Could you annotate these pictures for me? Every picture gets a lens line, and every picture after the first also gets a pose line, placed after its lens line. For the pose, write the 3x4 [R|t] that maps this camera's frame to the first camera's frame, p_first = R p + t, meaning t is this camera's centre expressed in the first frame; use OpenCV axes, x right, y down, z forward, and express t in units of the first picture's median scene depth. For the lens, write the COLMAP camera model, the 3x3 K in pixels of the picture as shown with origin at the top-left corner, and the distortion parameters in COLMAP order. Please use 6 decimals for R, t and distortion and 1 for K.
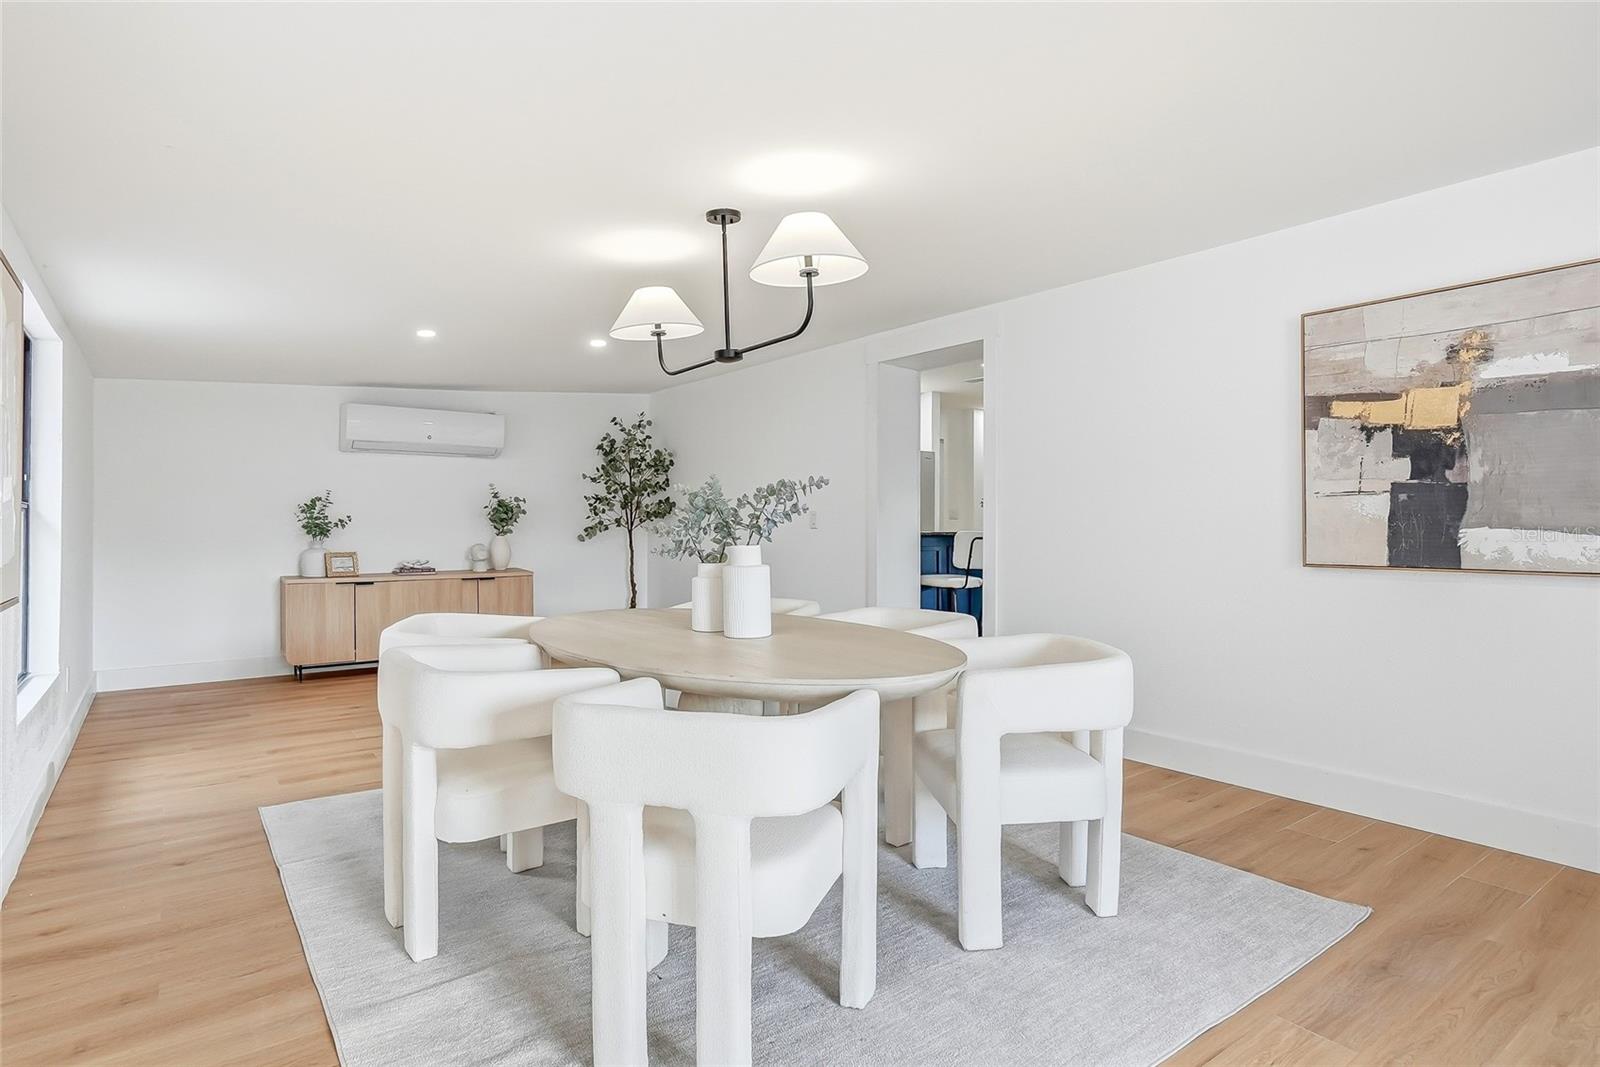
lens RADIAL K [[862.4, 0, 800.0], [0, 862.4, 509.0], [0, 0, 1]] dist [-0.011188, 0.000756]
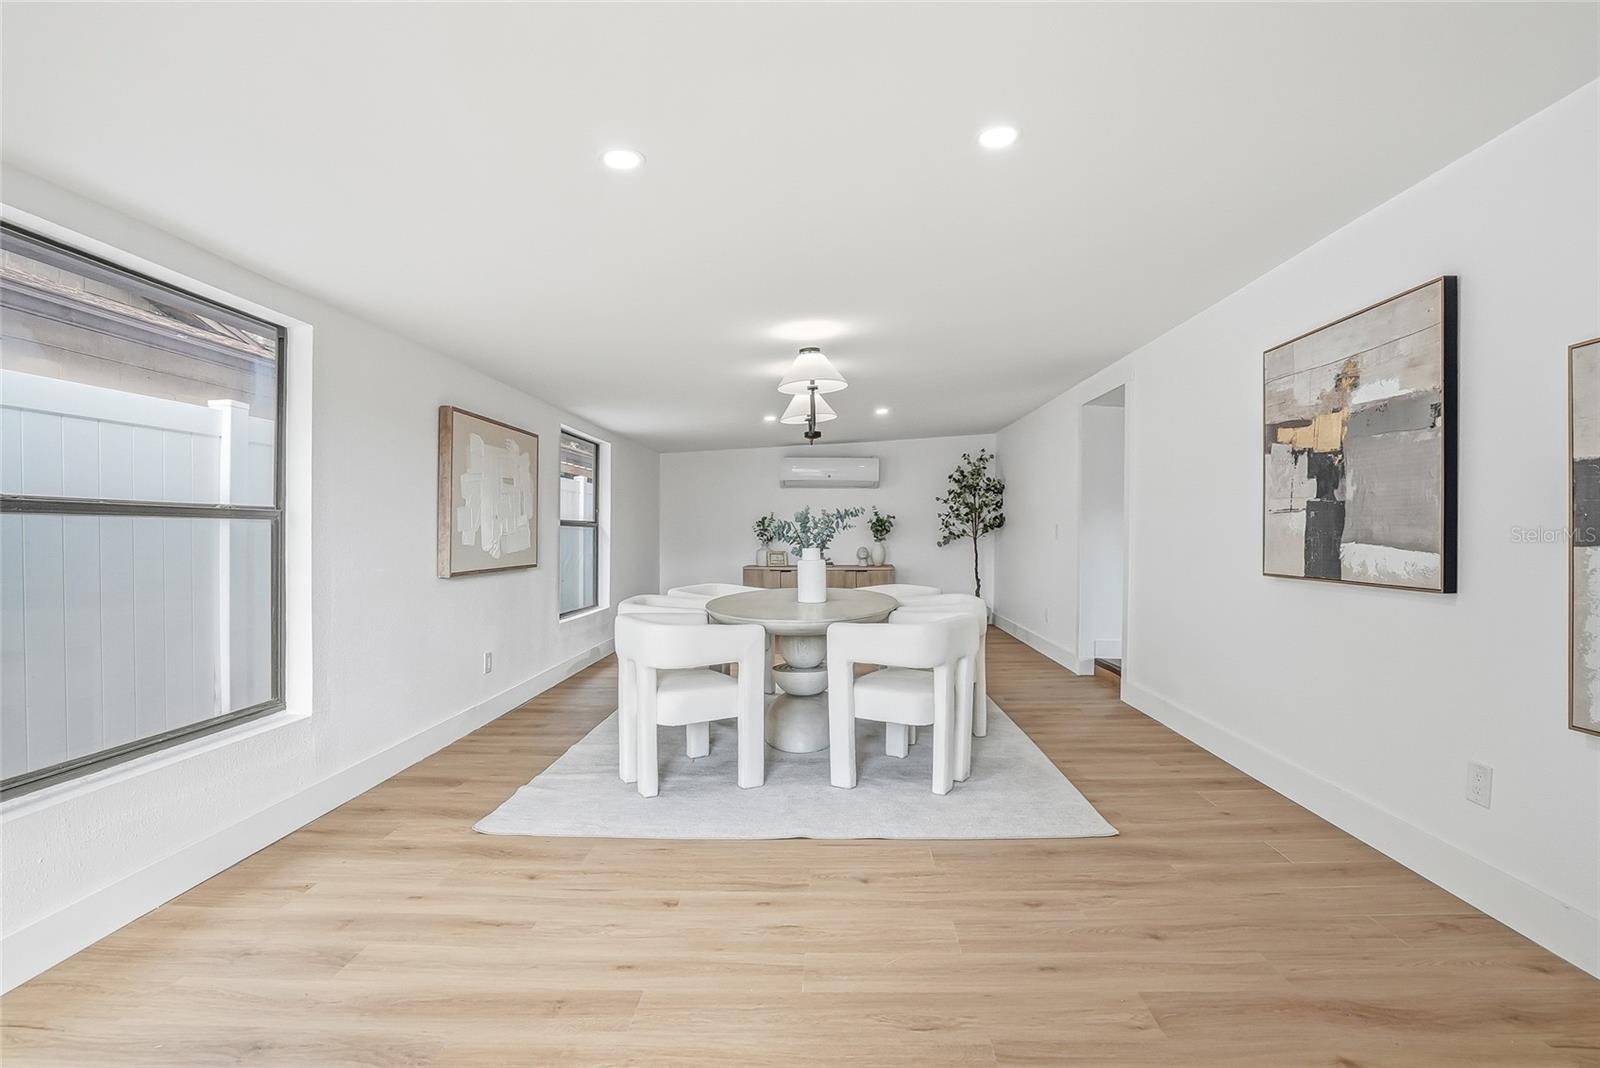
lens RADIAL K [[758.9, 0, 815.9], [0, 758.9, 521.6], [0, 0, 1]] dist [-0.056171, 0.029645]
pose [[0.785002, -0.005618, -0.619468, 0.784110], [0.007521, 0.999972, 0.000461, -0.009628], [0.619447, -0.005021, 0.785022, -0.141562]]
